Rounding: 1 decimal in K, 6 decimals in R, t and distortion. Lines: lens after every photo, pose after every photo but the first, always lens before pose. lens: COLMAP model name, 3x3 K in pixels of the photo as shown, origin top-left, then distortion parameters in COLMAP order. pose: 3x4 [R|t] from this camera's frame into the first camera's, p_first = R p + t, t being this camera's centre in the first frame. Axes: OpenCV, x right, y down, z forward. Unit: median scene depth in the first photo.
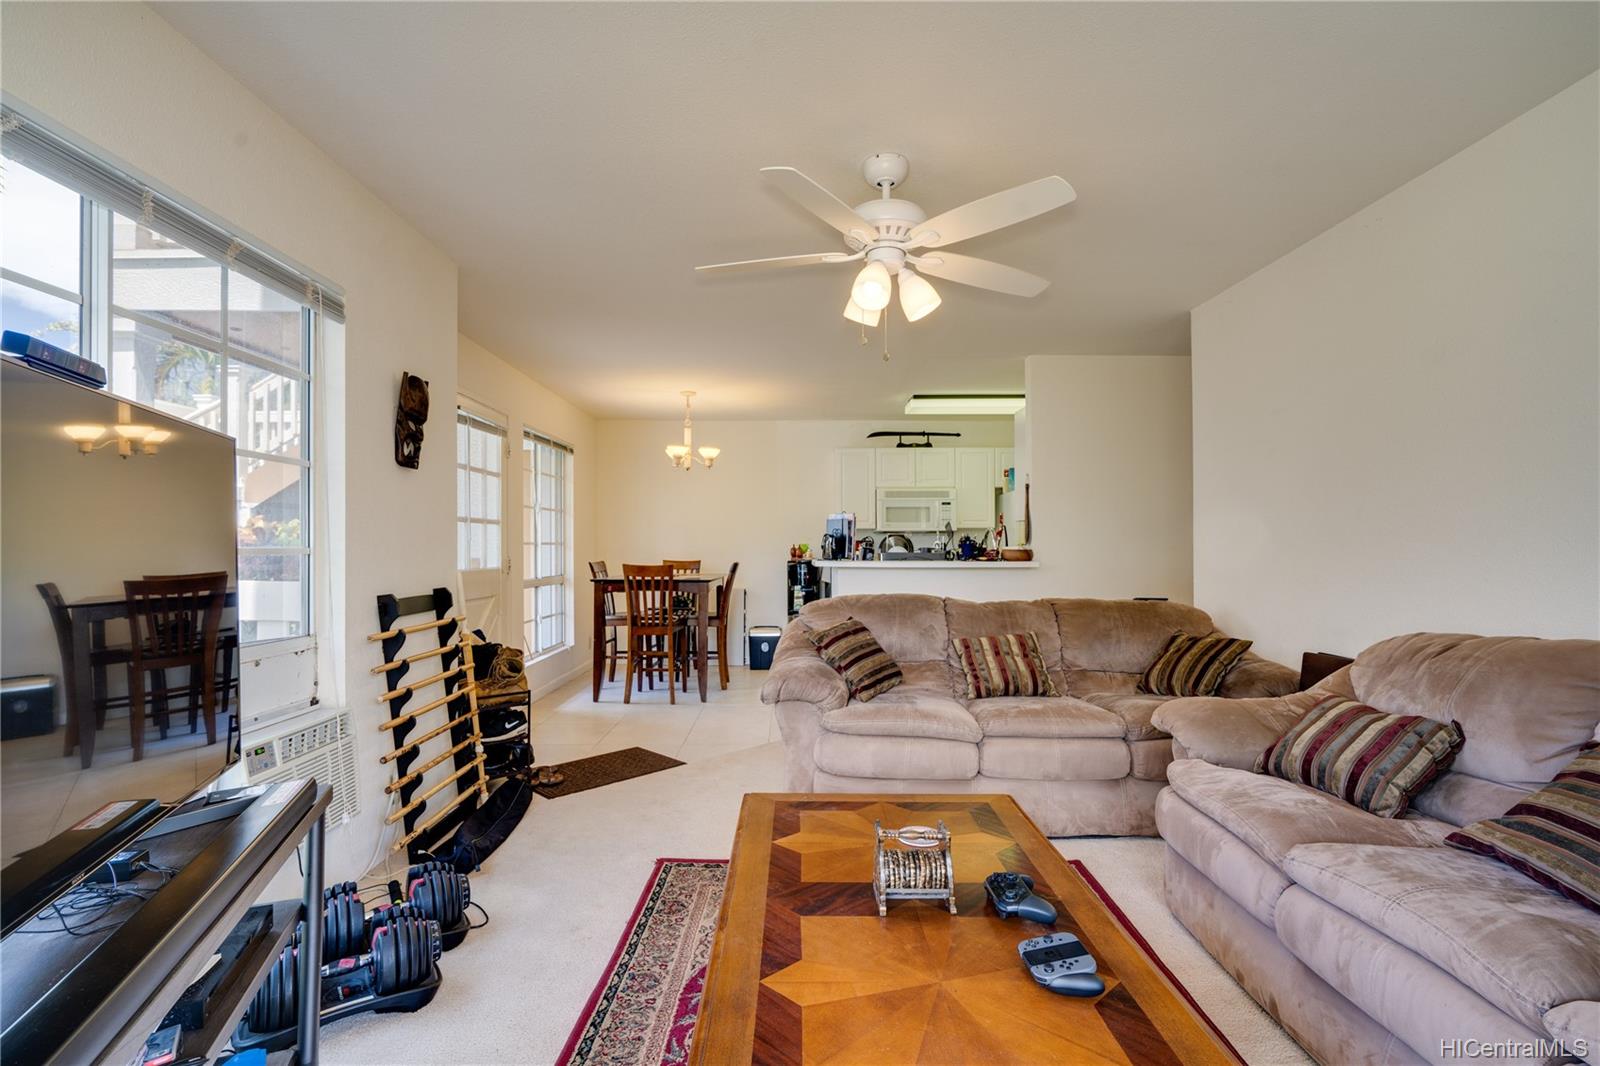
lens RADIAL K [[729.3, 0, 798.1], [0, 729.3, 538.5], [0, 0, 1]] dist [-0.003006, 0.001768]
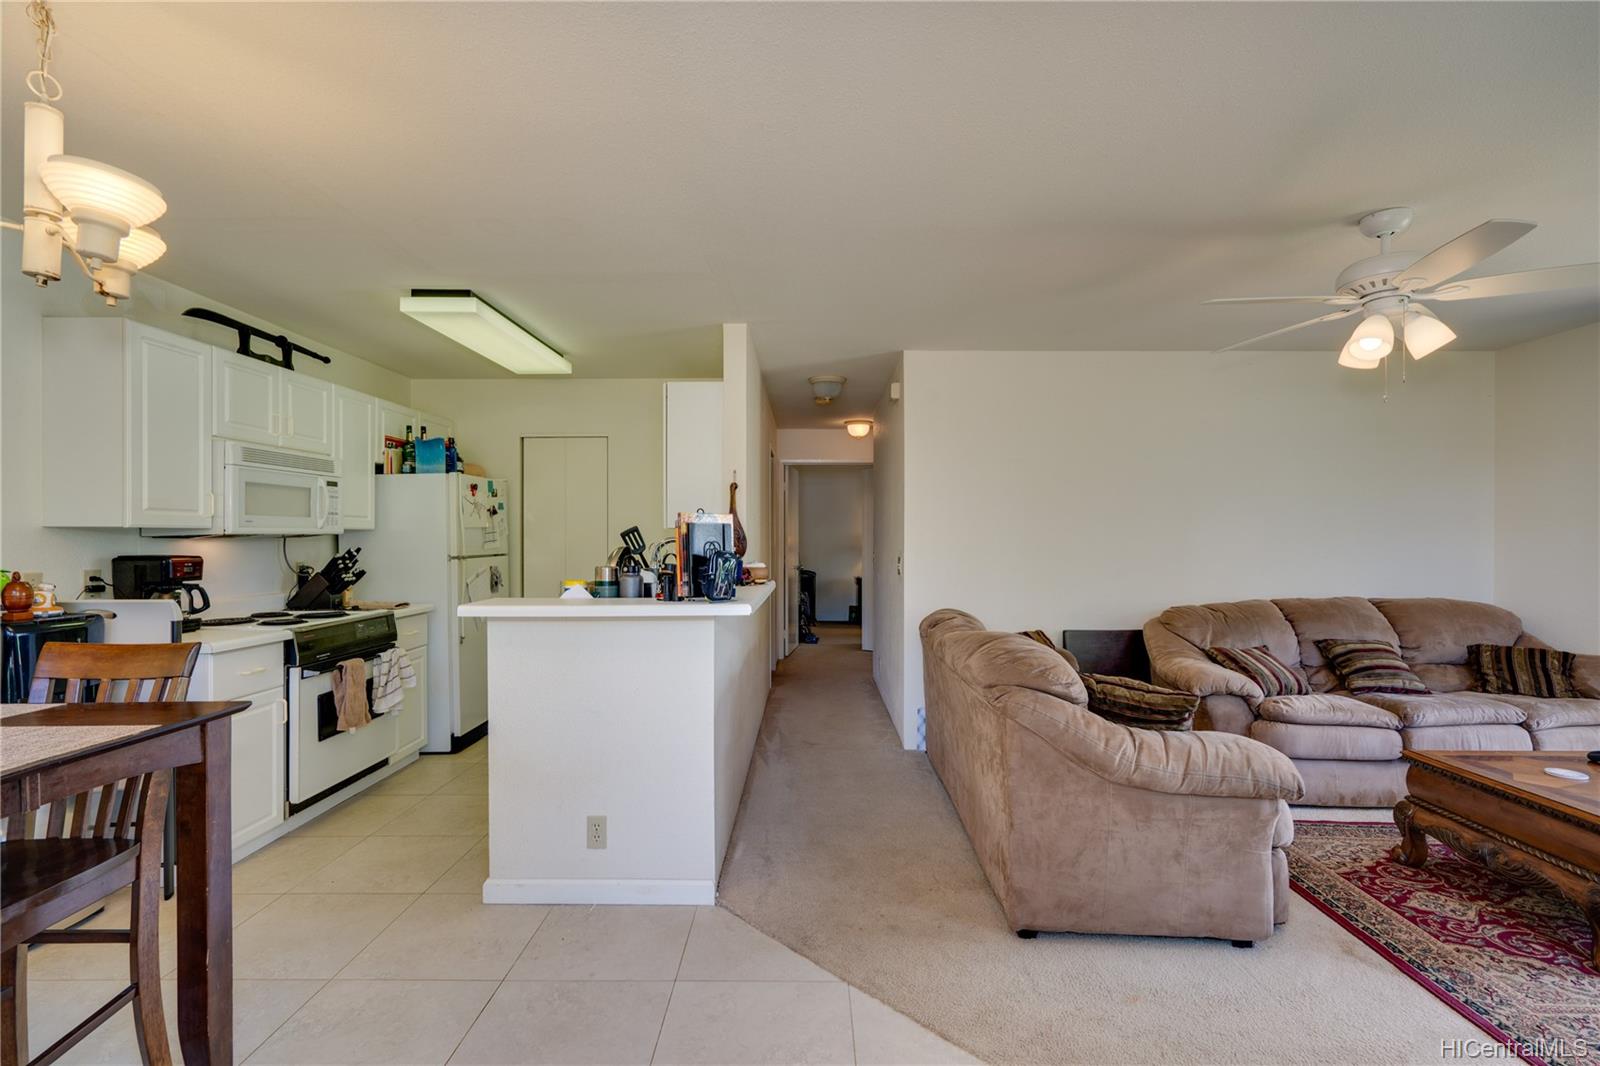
lens RADIAL K [[729.3, 0, 807.7], [0, 729.3, 565.0], [0, 0, 1]] dist [-0.003006, 0.001768]
pose [[0.016852, -0.034540, 0.999261, -0.329650], [-0.010667, 0.999340, 0.034722, -0.009897], [-0.999801, -0.011244, 0.016472, 0.626708]]
